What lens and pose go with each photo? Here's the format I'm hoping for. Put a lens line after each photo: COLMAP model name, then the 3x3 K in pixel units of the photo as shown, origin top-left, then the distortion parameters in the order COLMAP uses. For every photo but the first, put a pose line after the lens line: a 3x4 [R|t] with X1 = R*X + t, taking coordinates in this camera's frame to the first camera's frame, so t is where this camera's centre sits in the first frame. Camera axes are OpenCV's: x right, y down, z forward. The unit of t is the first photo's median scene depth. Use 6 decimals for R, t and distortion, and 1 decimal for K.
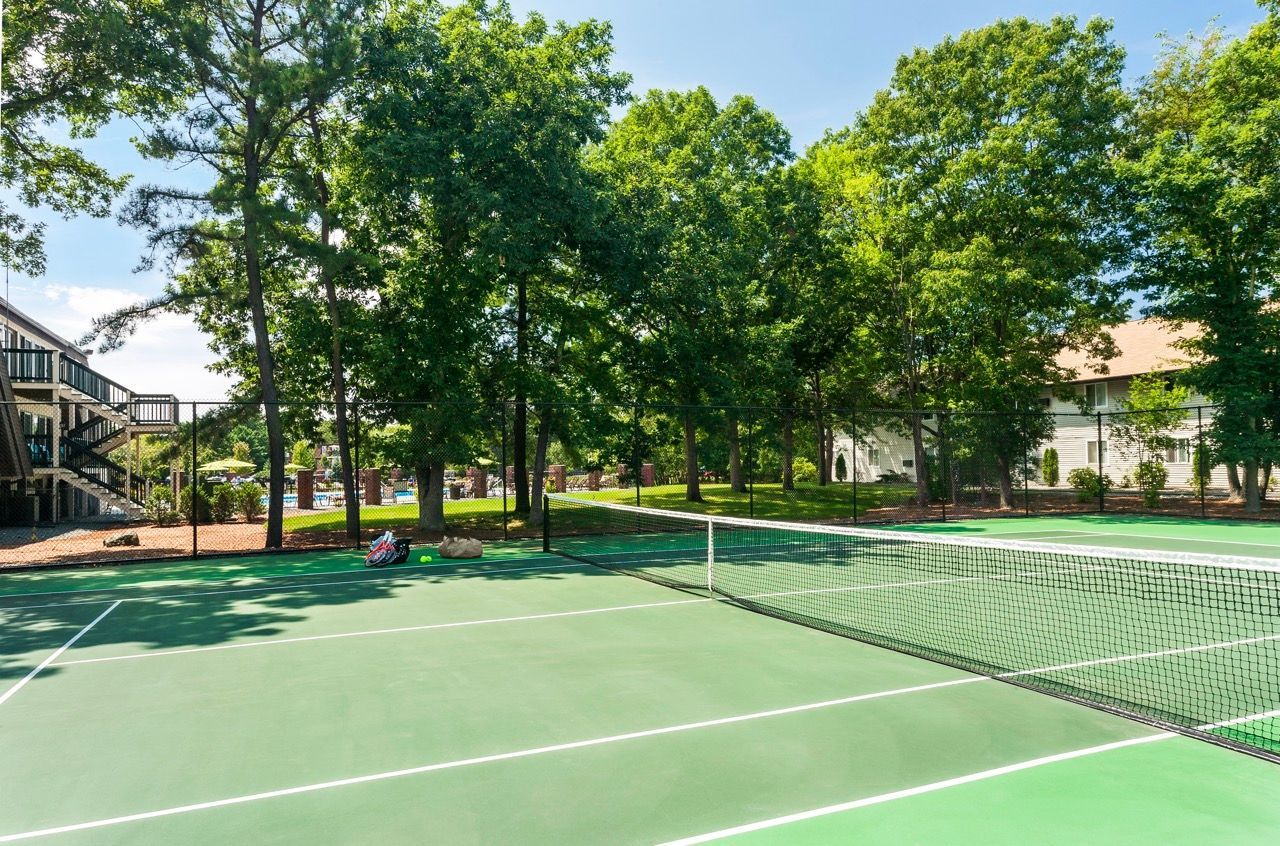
lens RADIAL K [[844.3, 0, 641.7], [0, 844.3, 418.7], [0, 0, 1]] dist [-0.011526, 0.004662]
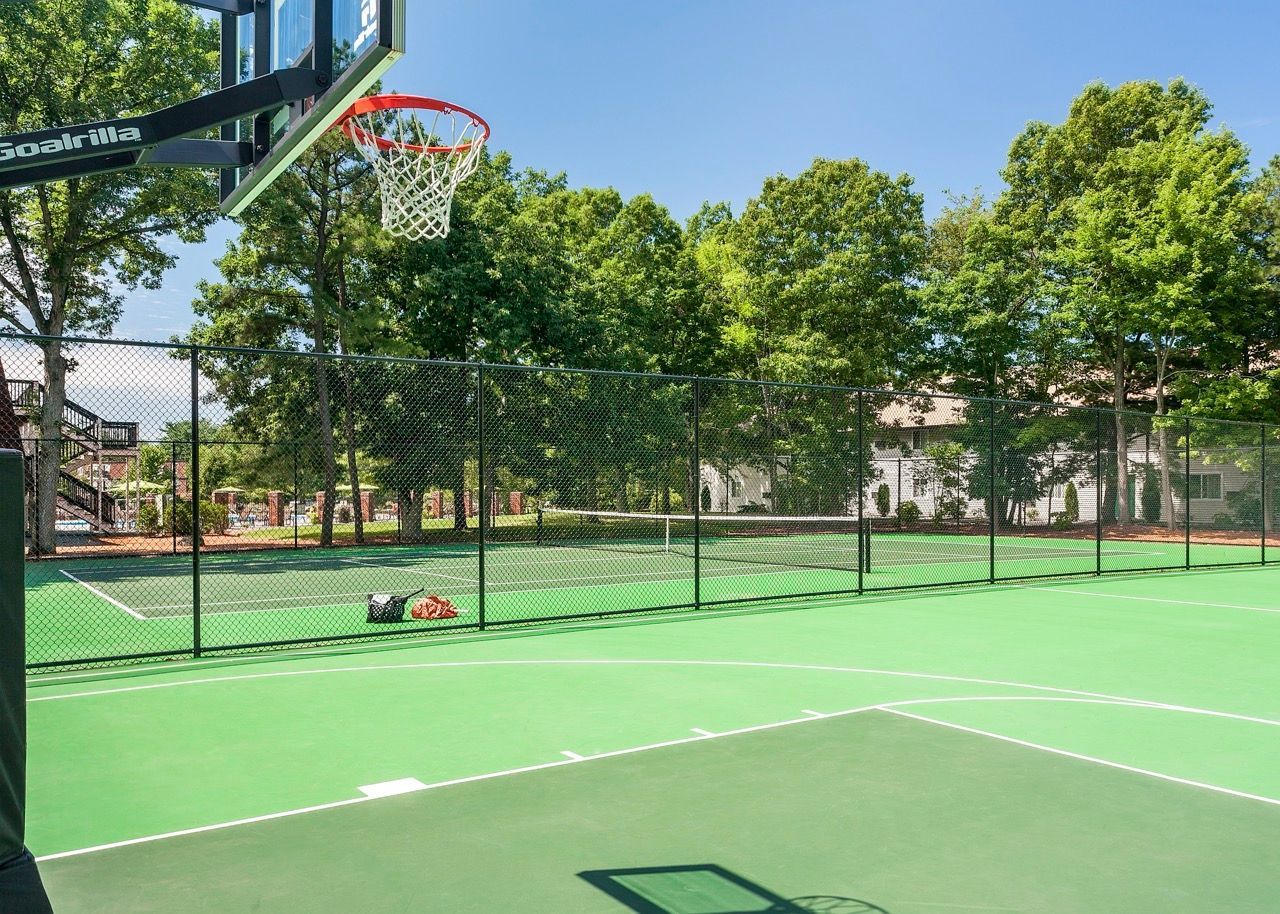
lens RADIAL K [[1029.8, 0, 639.6], [0, 1029.8, 462.5], [0, 0, 1]] dist [0.006225, -0.001165]
pose [[0.983728, 0.021537, 0.178370, -0.164098], [-0.025349, 0.999496, 0.019122, -0.022220], [-0.177868, -0.023332, 0.983778, -0.550274]]
